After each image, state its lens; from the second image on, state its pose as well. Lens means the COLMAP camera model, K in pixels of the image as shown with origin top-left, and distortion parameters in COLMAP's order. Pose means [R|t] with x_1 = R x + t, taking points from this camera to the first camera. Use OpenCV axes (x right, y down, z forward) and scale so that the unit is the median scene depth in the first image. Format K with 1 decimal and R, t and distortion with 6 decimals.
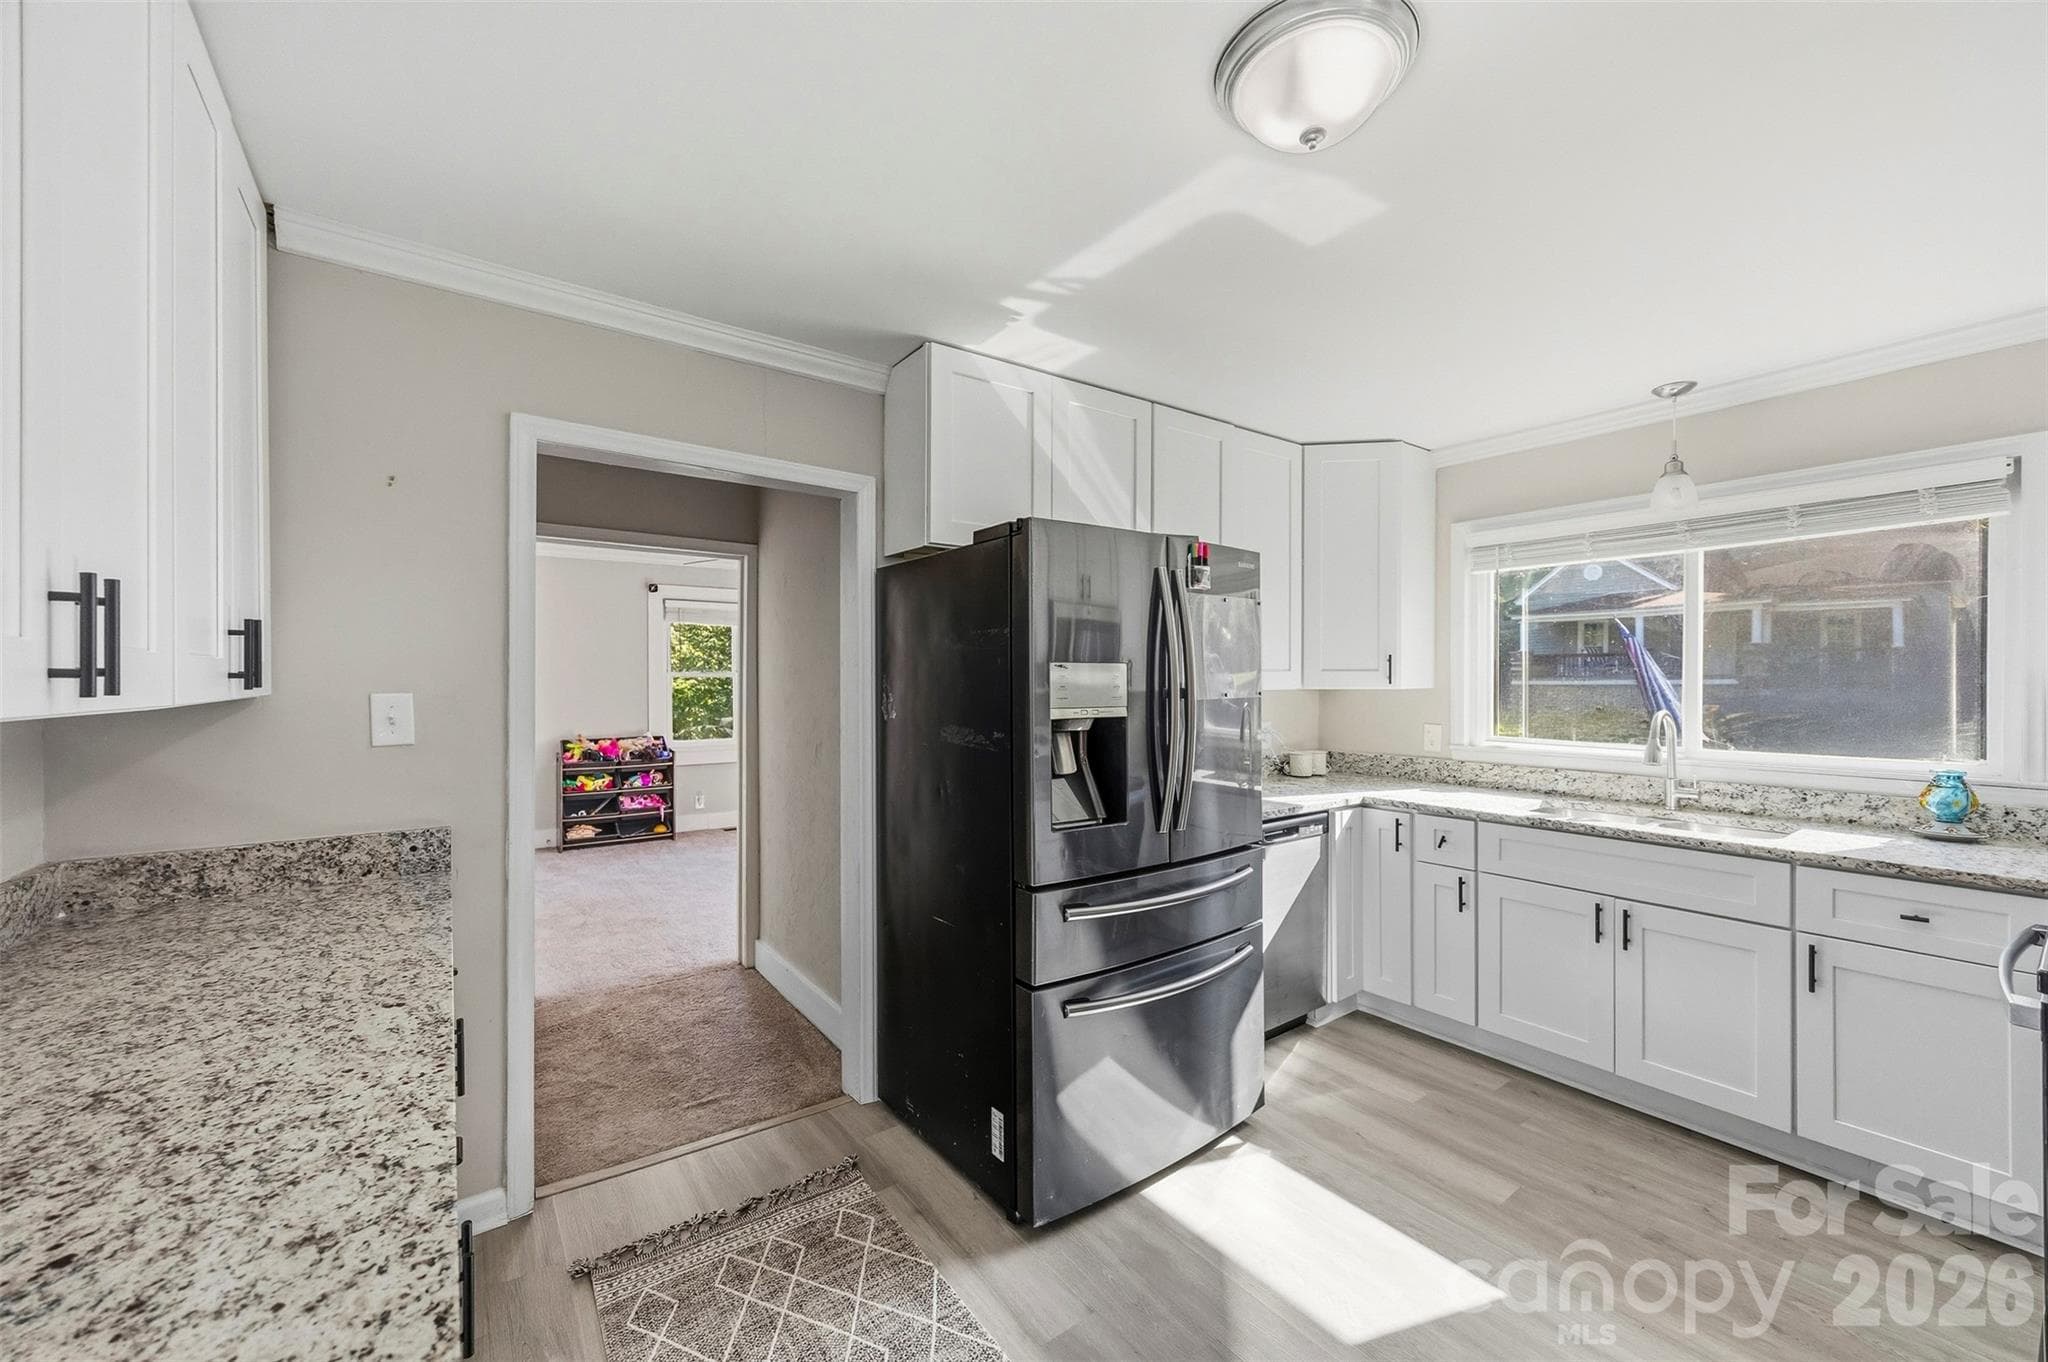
lens RADIAL K [[765.9, 0, 1024.0], [0, 765.9, 681.0], [0, 0, 1]] dist [-0.001365, -0.000153]
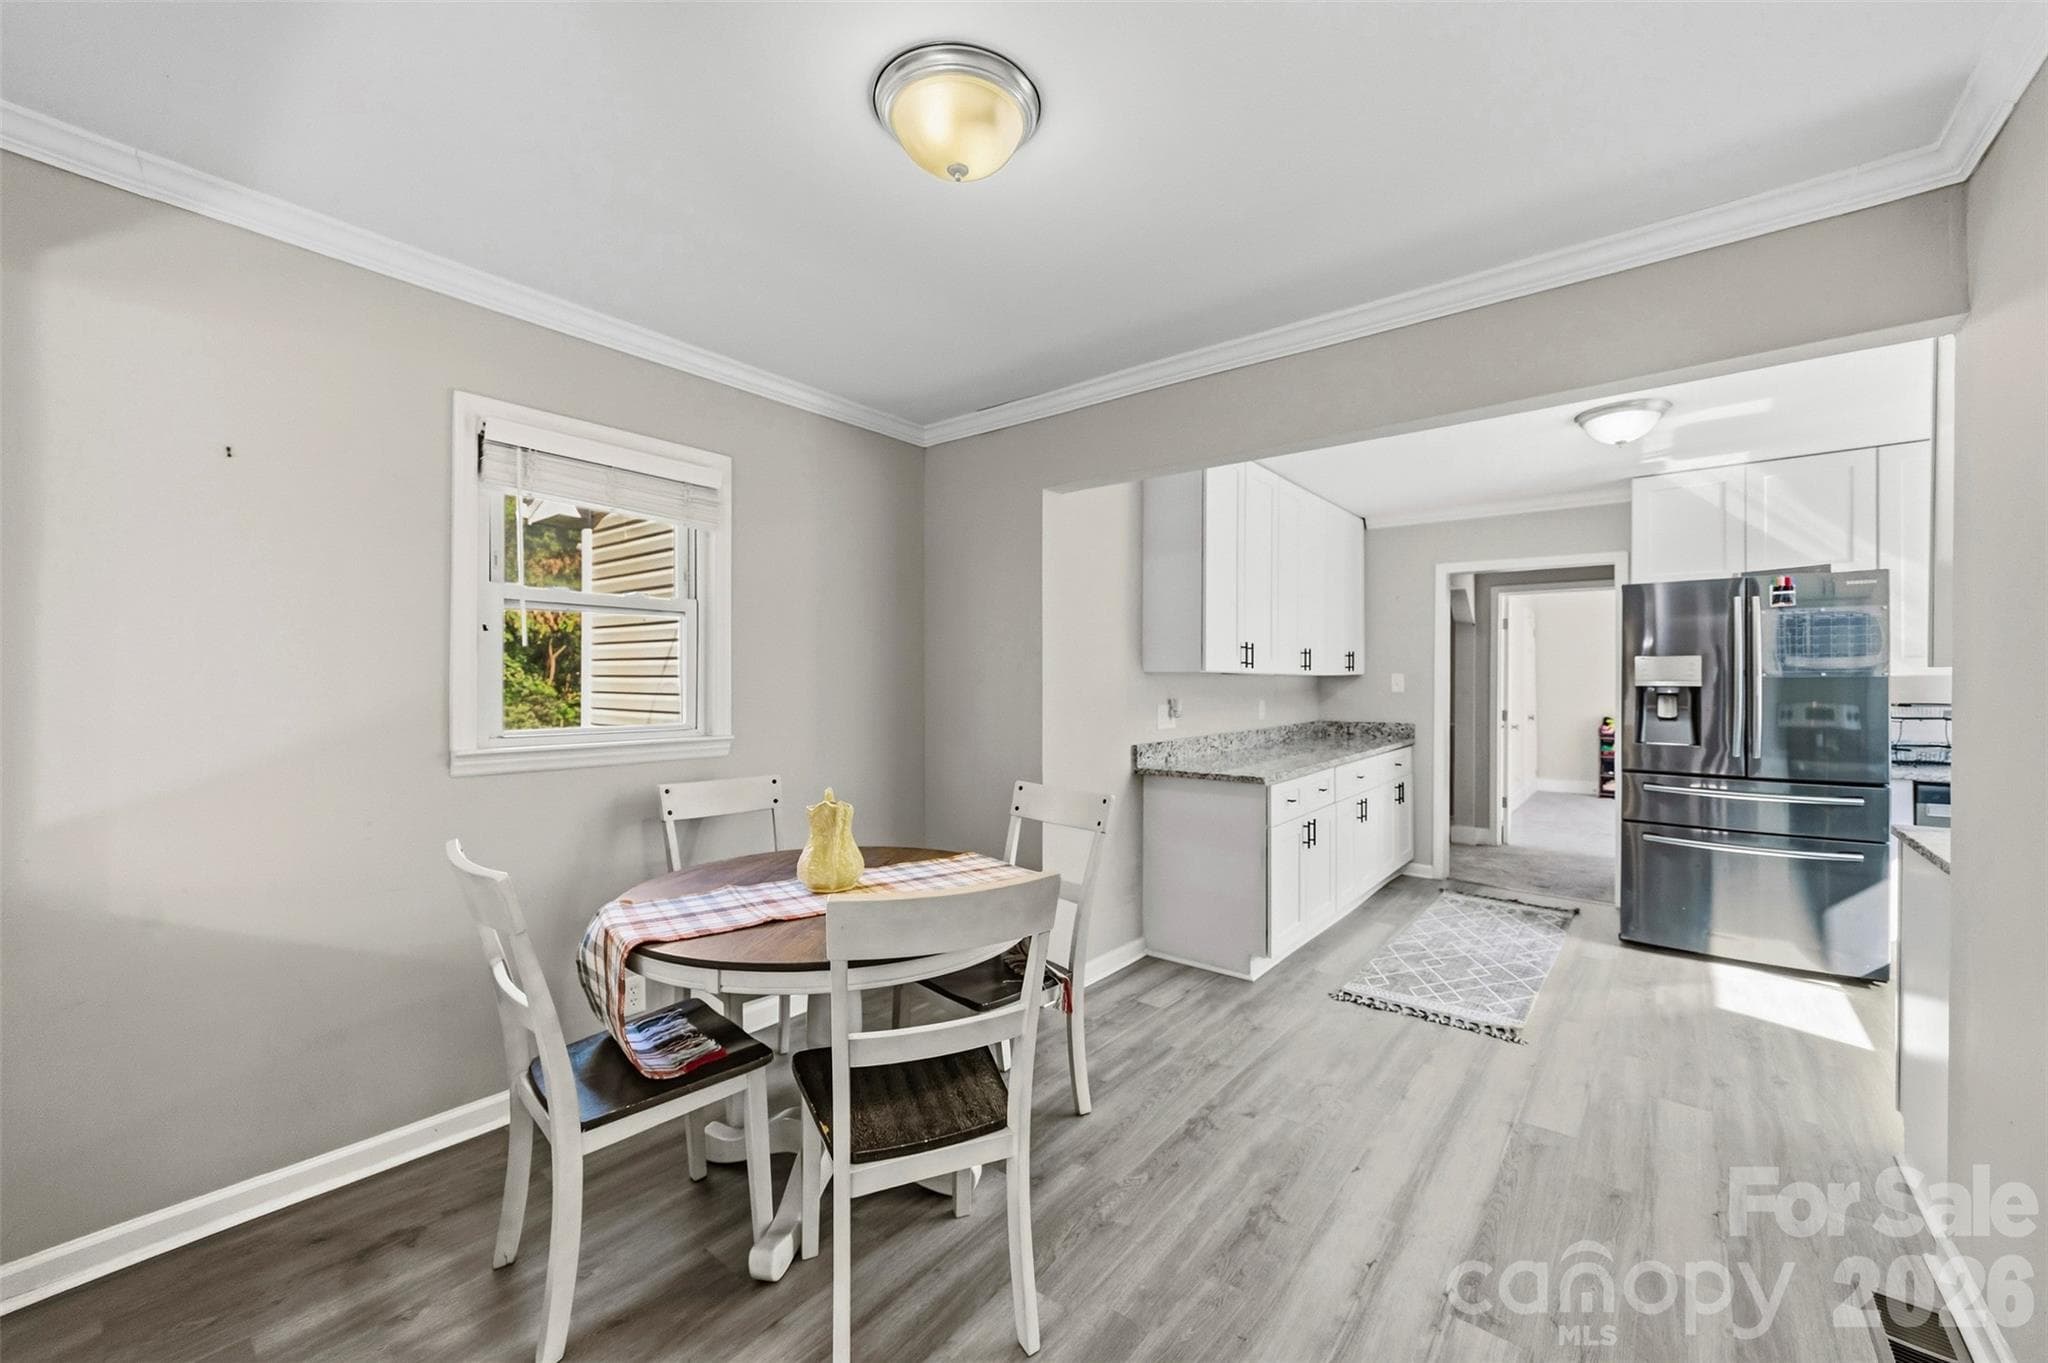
lens RADIAL K [[765.9, 0, 1024.0], [0, 765.9, 681.5], [0, 0, 1]] dist [-0.001365, -0.000153]
pose [[0.219542, 0.004412, -0.975593, 1.655132], [-0.000121, 0.999990, 0.004495, 0.030924], [0.975603, -0.000869, 0.219540, -0.983395]]
